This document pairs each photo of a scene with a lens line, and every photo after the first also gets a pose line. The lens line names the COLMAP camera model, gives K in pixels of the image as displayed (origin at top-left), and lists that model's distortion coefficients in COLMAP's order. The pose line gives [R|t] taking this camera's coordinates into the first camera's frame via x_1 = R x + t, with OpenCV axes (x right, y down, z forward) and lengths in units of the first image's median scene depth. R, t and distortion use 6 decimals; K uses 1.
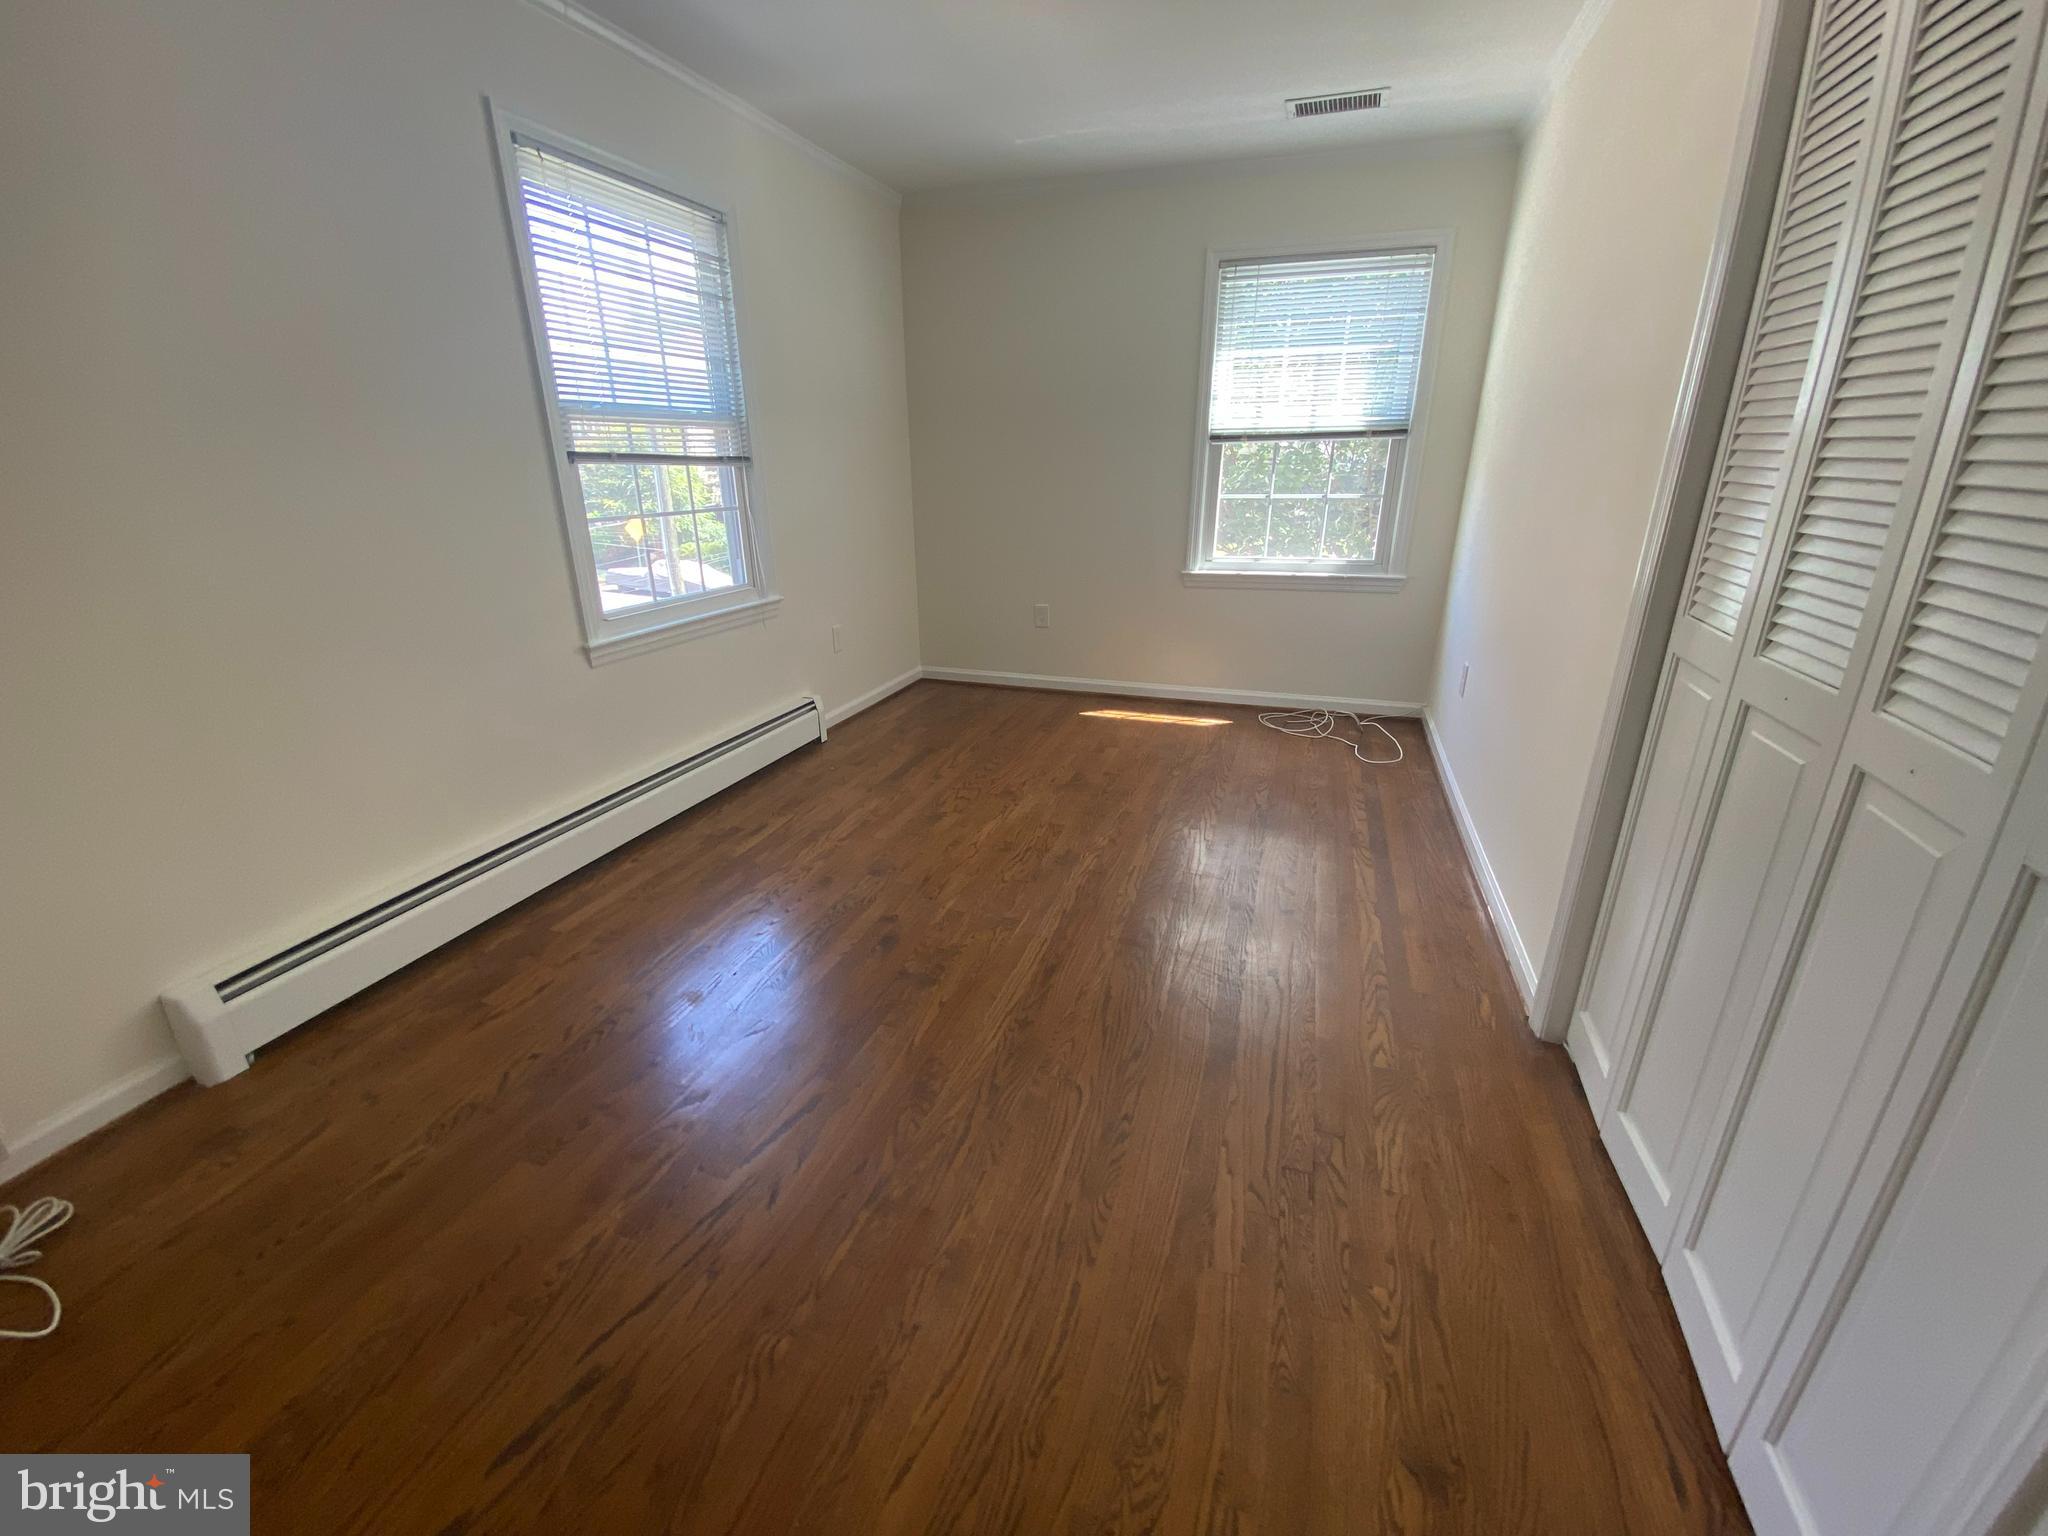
lens RADIAL K [[833.6, 0, 1028.1], [0, 833.6, 761.9], [0, 0, 1]] dist [0.000273, -0.000083]
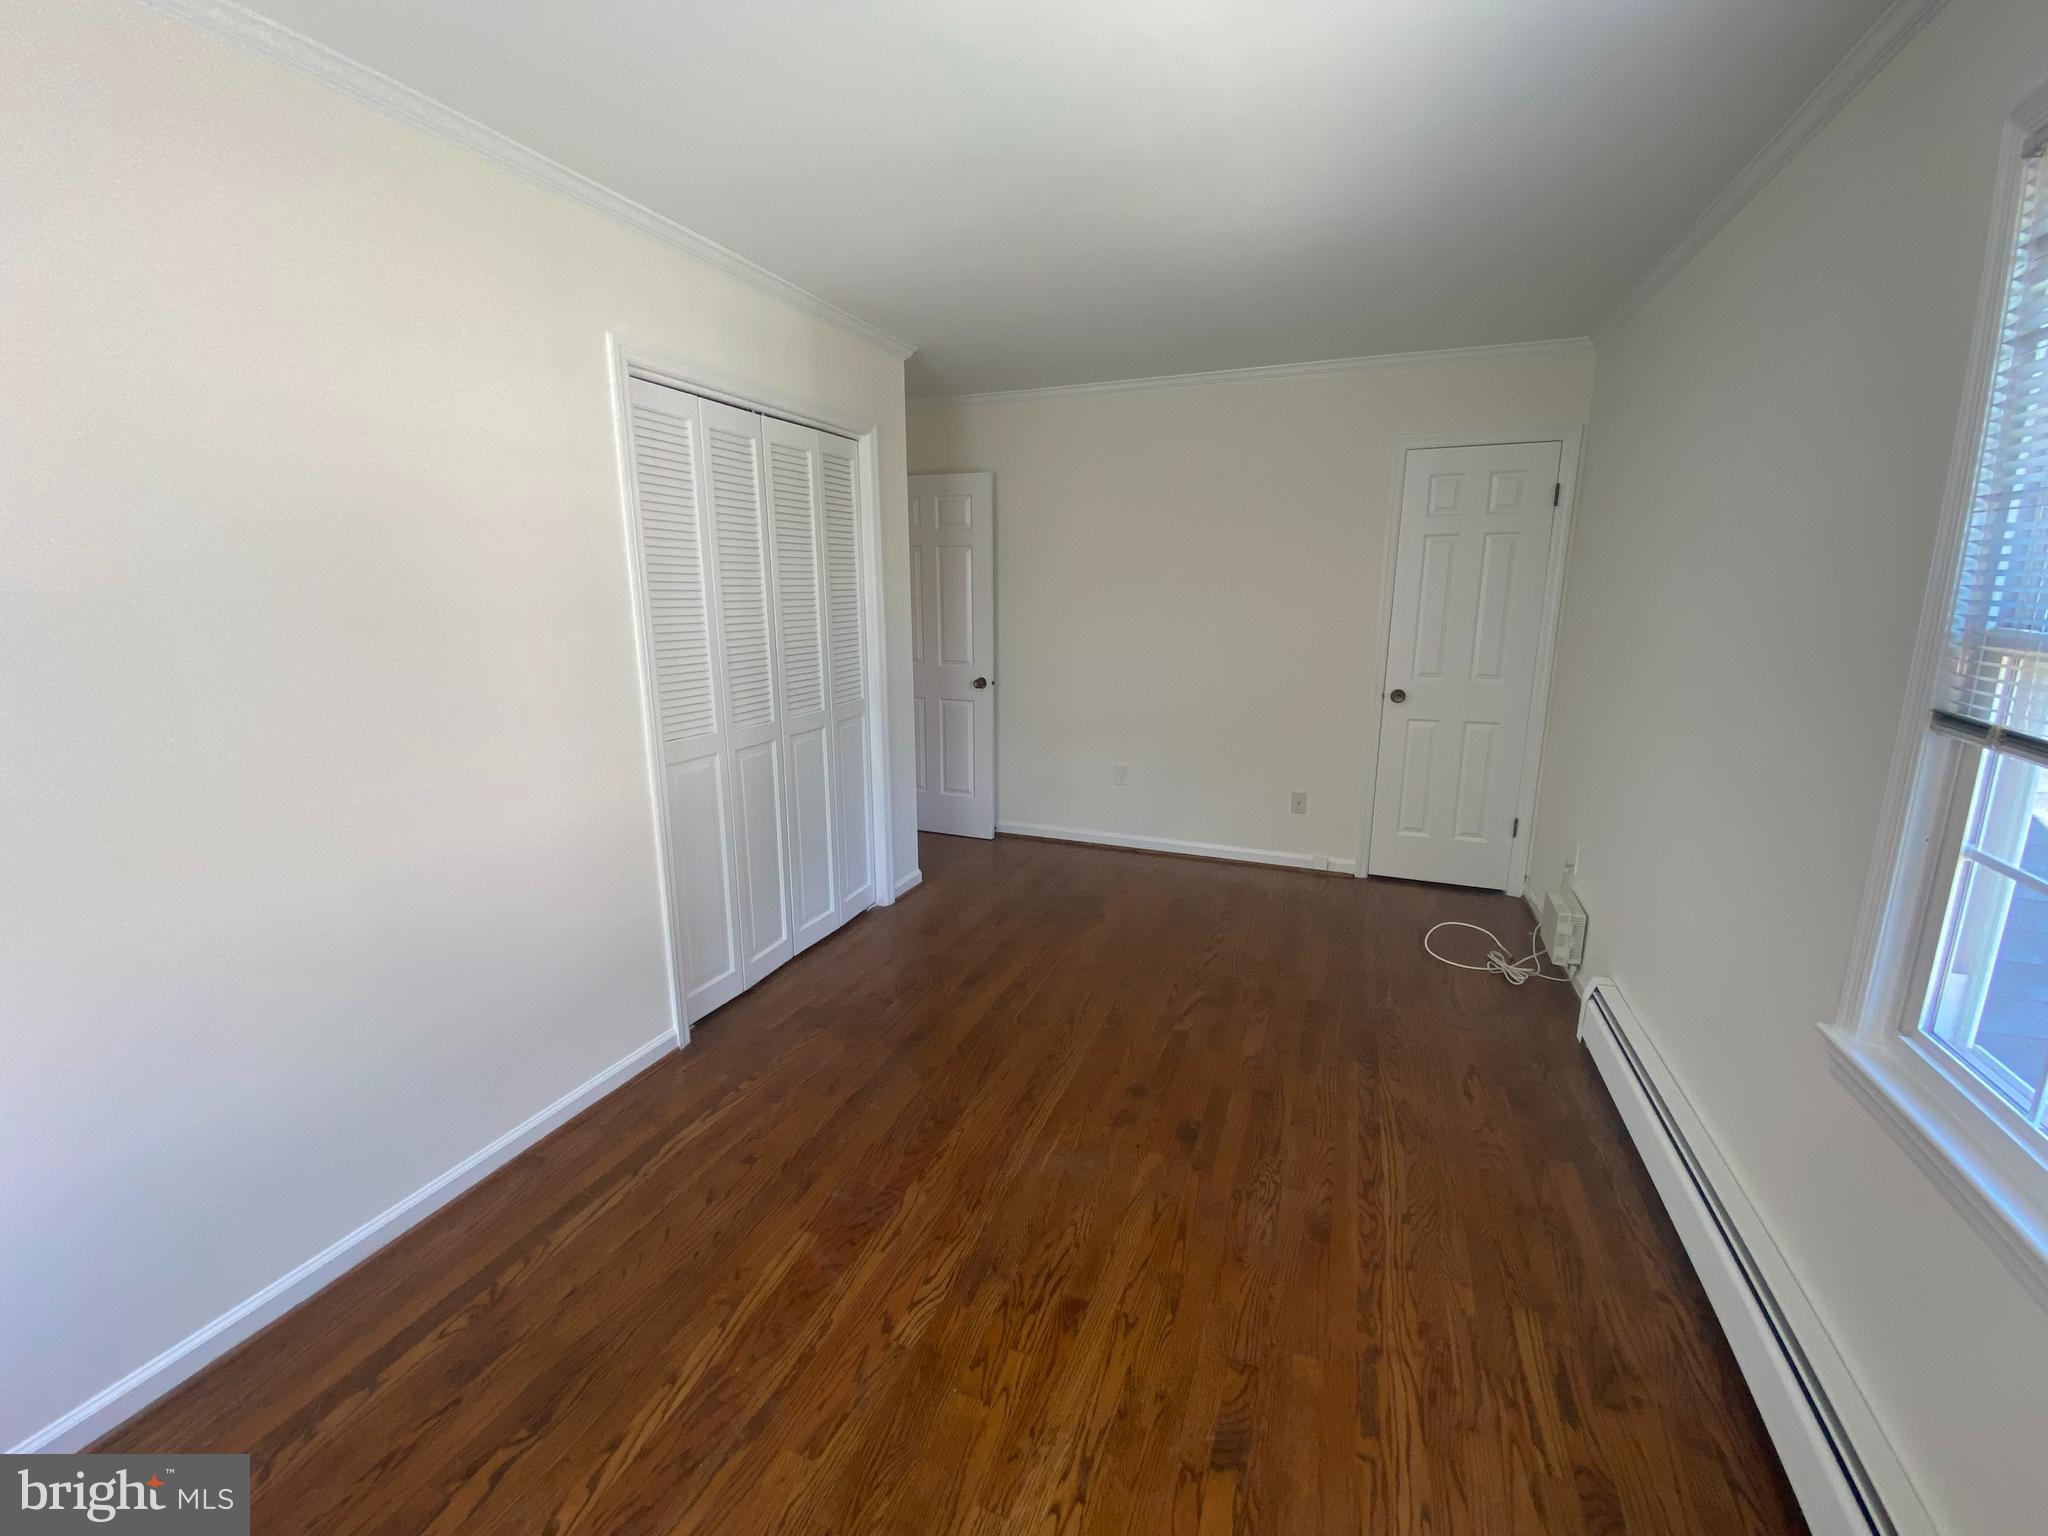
lens RADIAL K [[833.6, 0, 1022.8], [0, 833.6, 761.1], [0, 0, 1]] dist [0.000273, -0.000083]
pose [[-0.998437, -0.021050, 0.051769, -0.013878], [0.009797, 0.846071, 0.532981, -0.585854], [-0.055020, 0.532655, -0.844542, 1.393629]]
